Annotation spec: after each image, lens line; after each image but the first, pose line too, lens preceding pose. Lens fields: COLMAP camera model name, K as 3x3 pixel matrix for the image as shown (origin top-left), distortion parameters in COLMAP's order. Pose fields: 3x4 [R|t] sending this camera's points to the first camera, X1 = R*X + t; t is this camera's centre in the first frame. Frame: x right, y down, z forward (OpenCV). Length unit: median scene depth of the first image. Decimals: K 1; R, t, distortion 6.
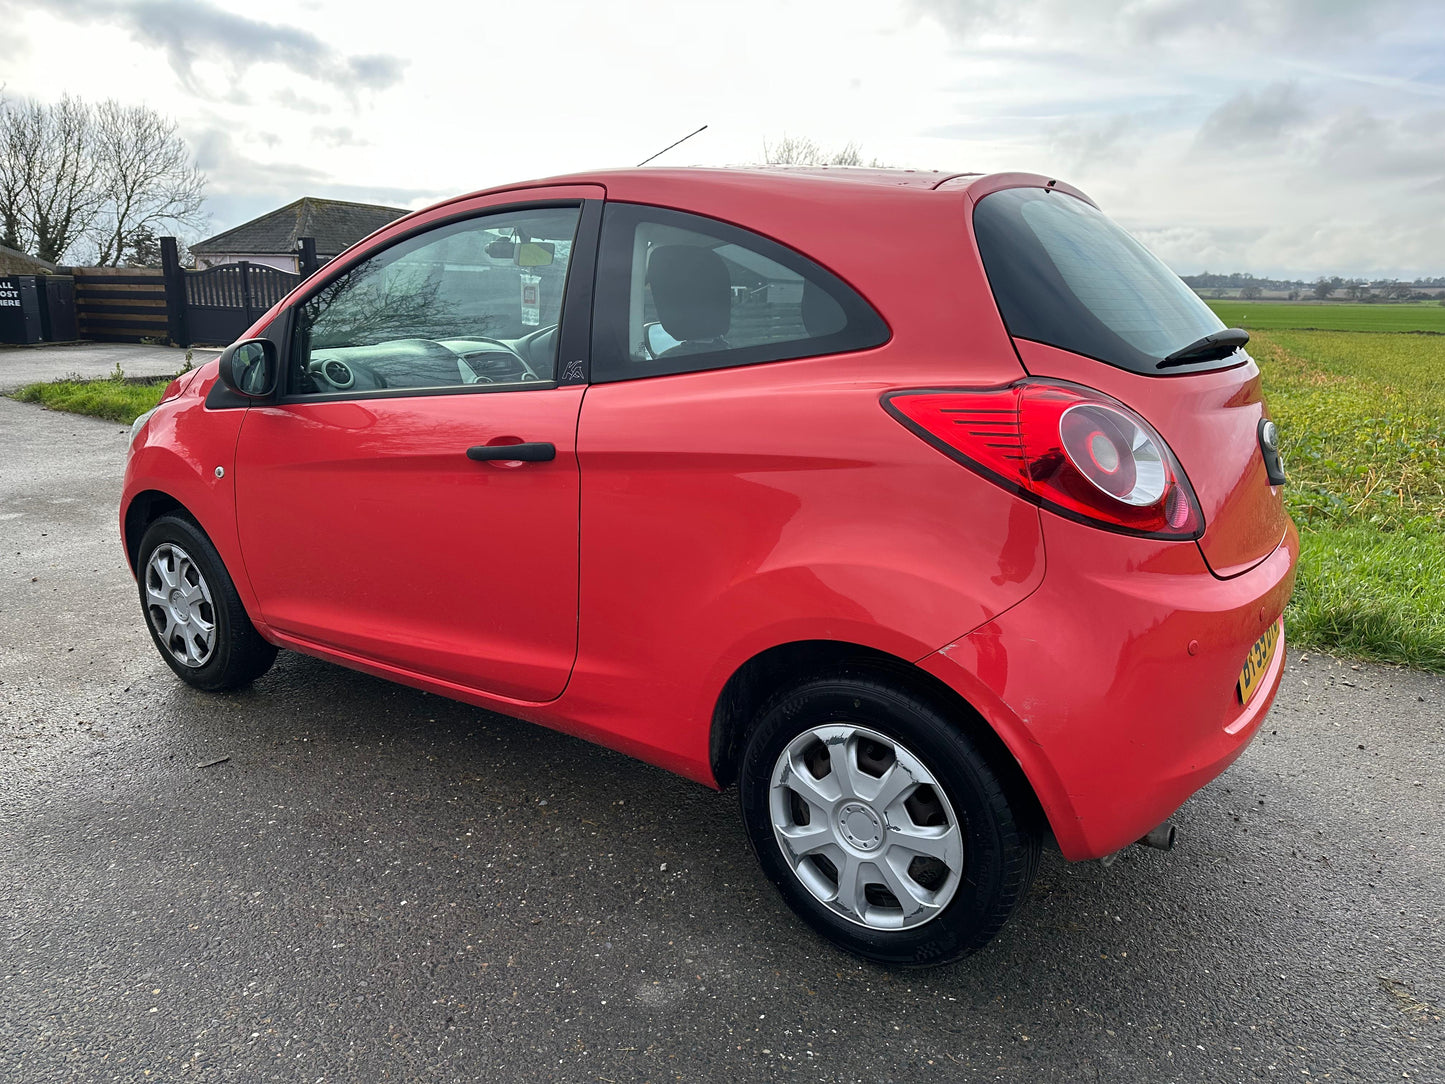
lens RADIAL K [[1024.5, 0, 724.1], [0, 1024.5, 534.5], [0, 0, 1]] dist [0.041358, -0.052870]
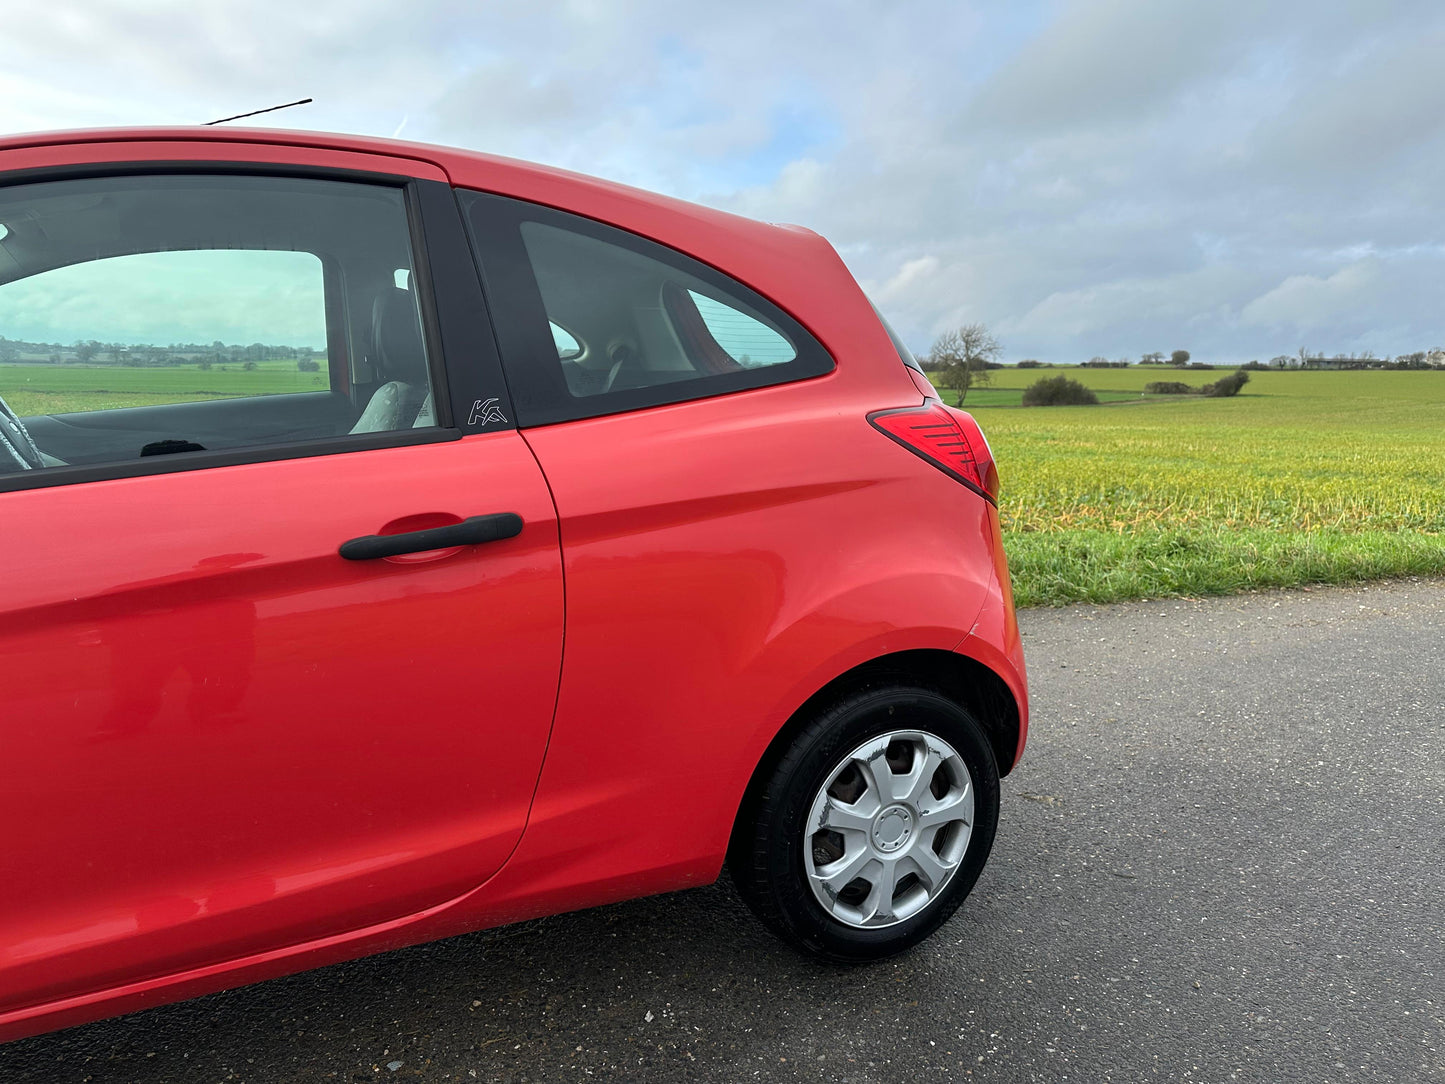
lens RADIAL K [[1020.7, 0, 720.2], [0, 1020.7, 532.2], [0, 0, 1]] dist [0.038286, -0.050216]
pose [[0.482671, -0.133893, 0.865506, -0.680707], [0.186337, 0.981318, 0.047894, -0.078785], [-0.855750, 0.138159, 0.498603, 0.494512]]
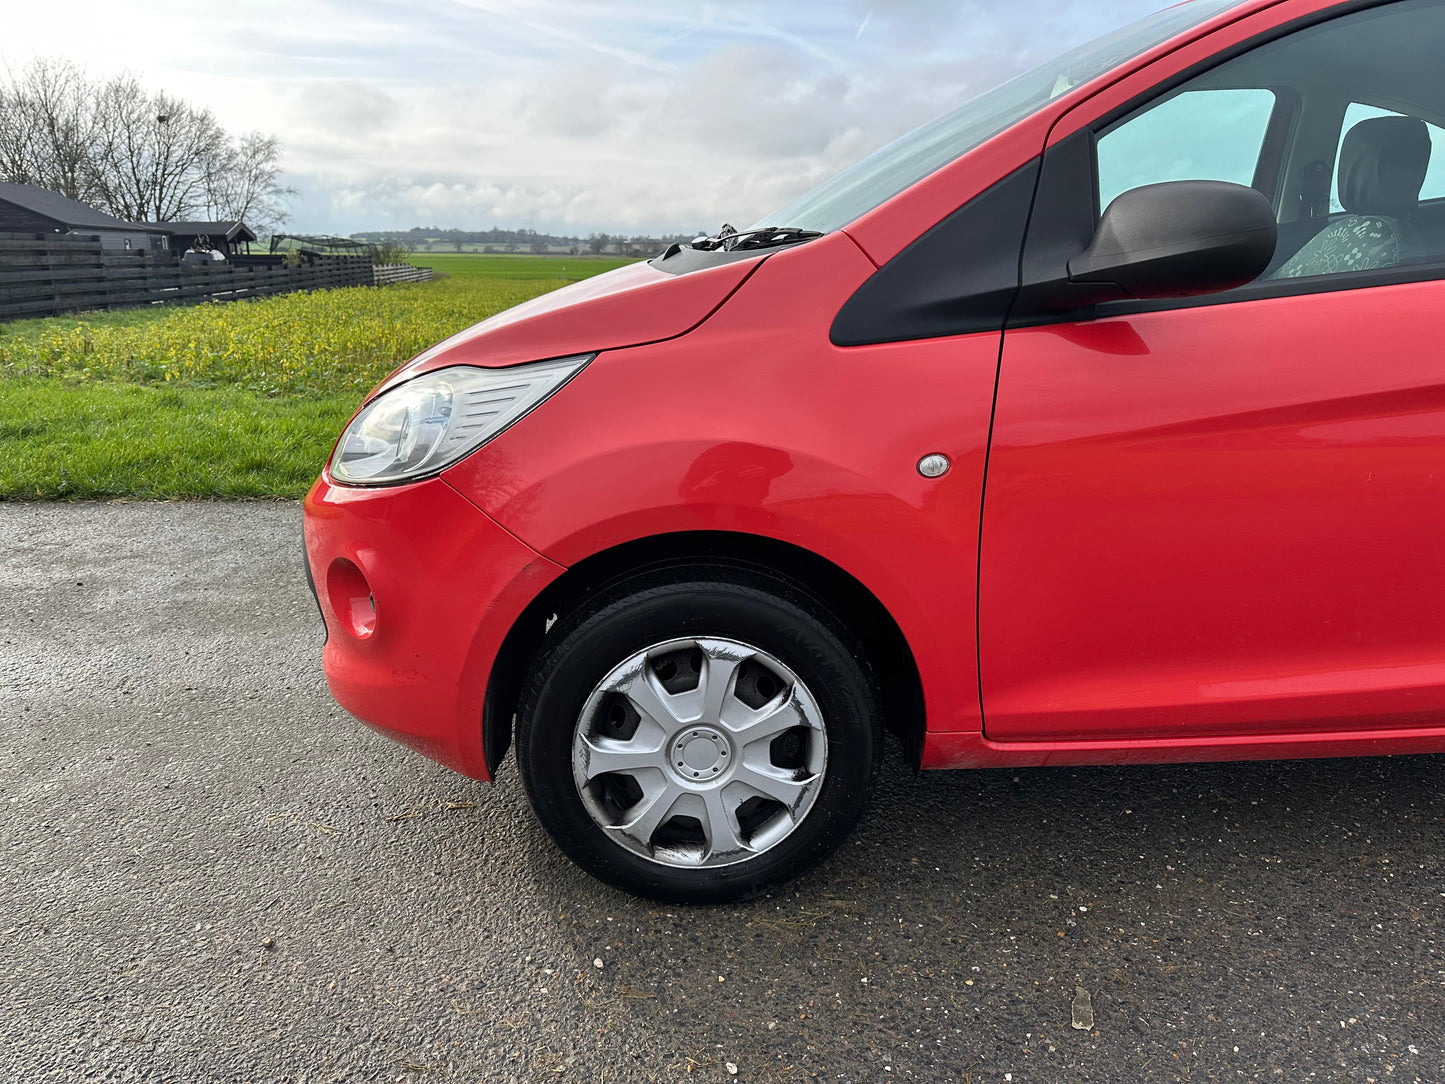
lens RADIAL K [[1028.4, 0, 725.5], [0, 1028.4, 537.8], [0, 0, 1]] dist [0.032674, -0.046391]
pose [[0.799409, -0.169942, 0.576250, -1.106917], [0.145403, 0.985372, 0.088883, -0.108173], [-0.582926, 0.012734, 0.812425, 0.828974]]
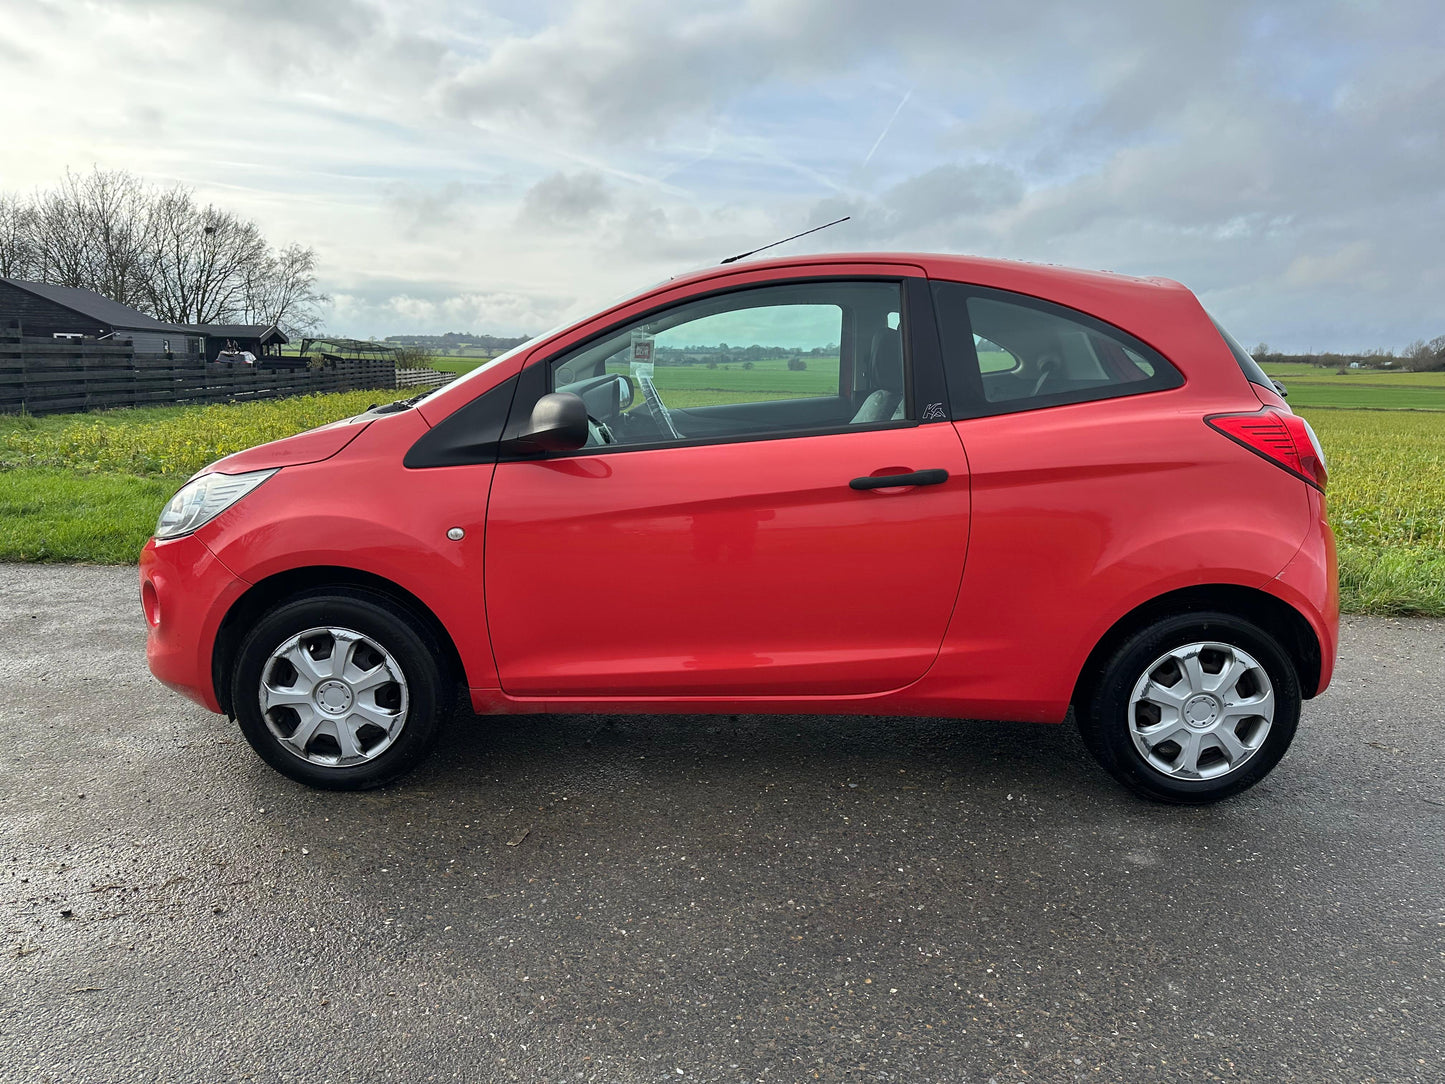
lens RADIAL K [[1019.7, 0, 720.1], [0, 1019.7, 545.4], [0, 0, 1]] dist [0.053808, -0.087732]
pose [[0.815769, -0.093665, 0.570743, -1.046484], [0.117878, 0.993013, -0.005521, -0.021391], [-0.566238, 0.071782, 0.821110, 0.137904]]
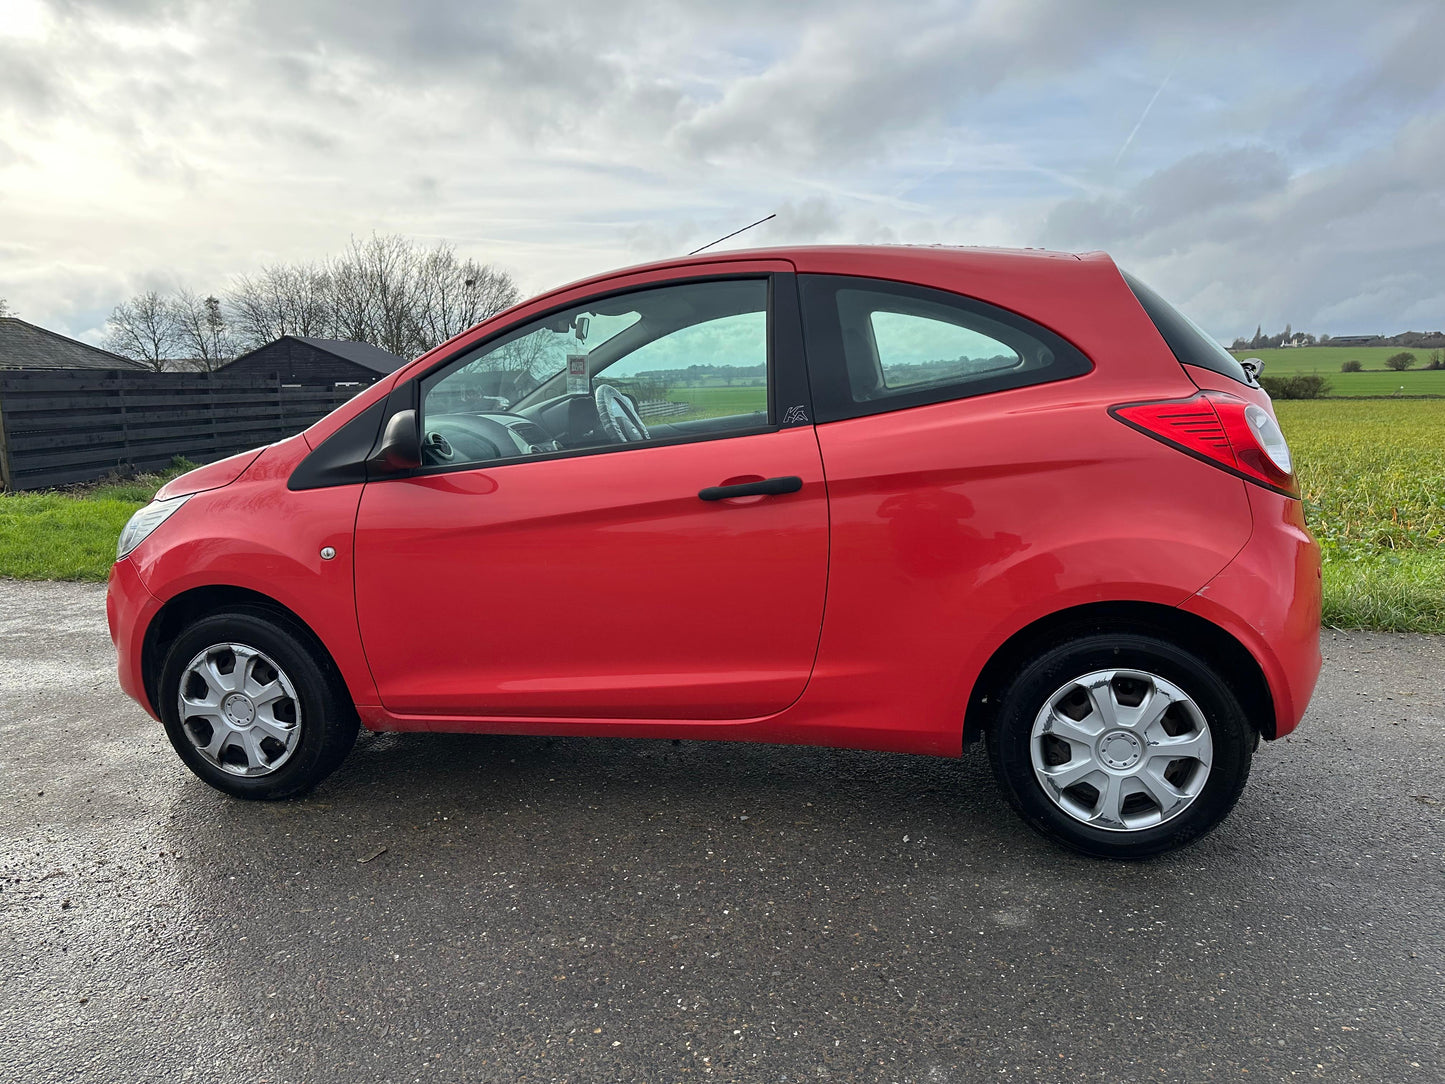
lens RADIAL K [[1015.6, 0, 720.5], [0, 1015.6, 542.3], [0, 0, 1]] dist [0.057187, -0.075062]
pose [[0.925441, -0.093469, 0.367182, -0.636727], [0.122508, 0.990856, -0.056537, 0.035249], [-0.358540, 0.097304, 0.928429, -0.013329]]
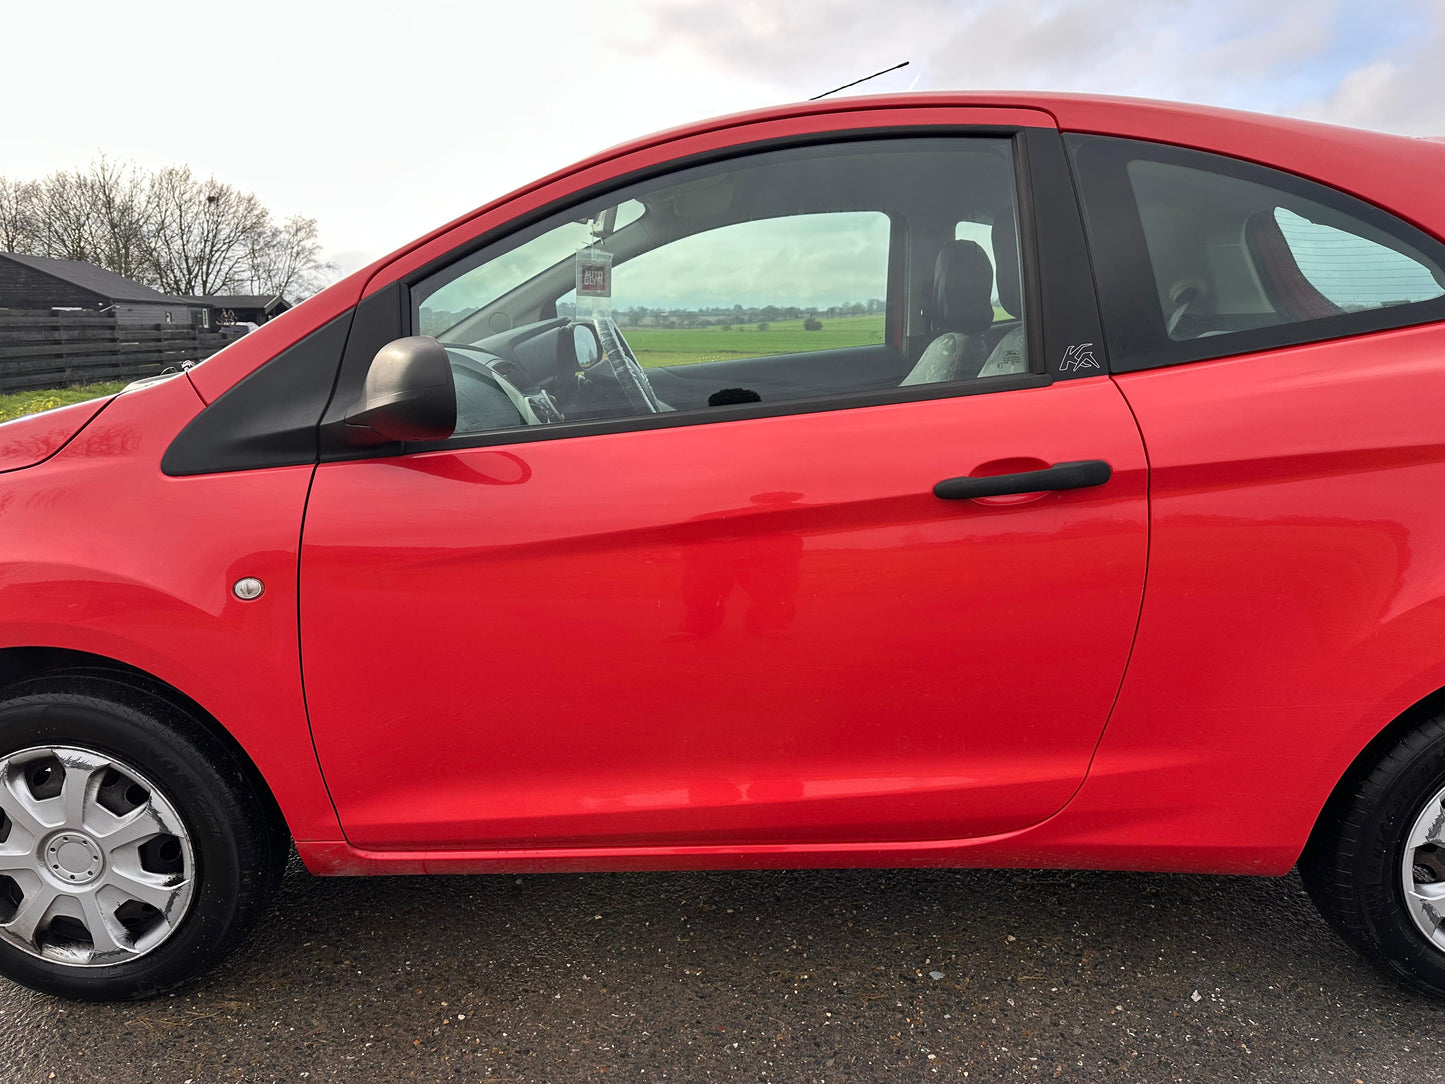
lens RADIAL K [[1015.6, 0, 720.5], [0, 1015.6, 542.3], [0, 0, 1]] dist [0.057187, -0.075062]
pose [[0.823946, -0.125621, 0.552569, -0.737852], [0.134920, 0.990565, 0.024012, -0.081575], [-0.550372, 0.054768, 0.833121, 0.533886]]
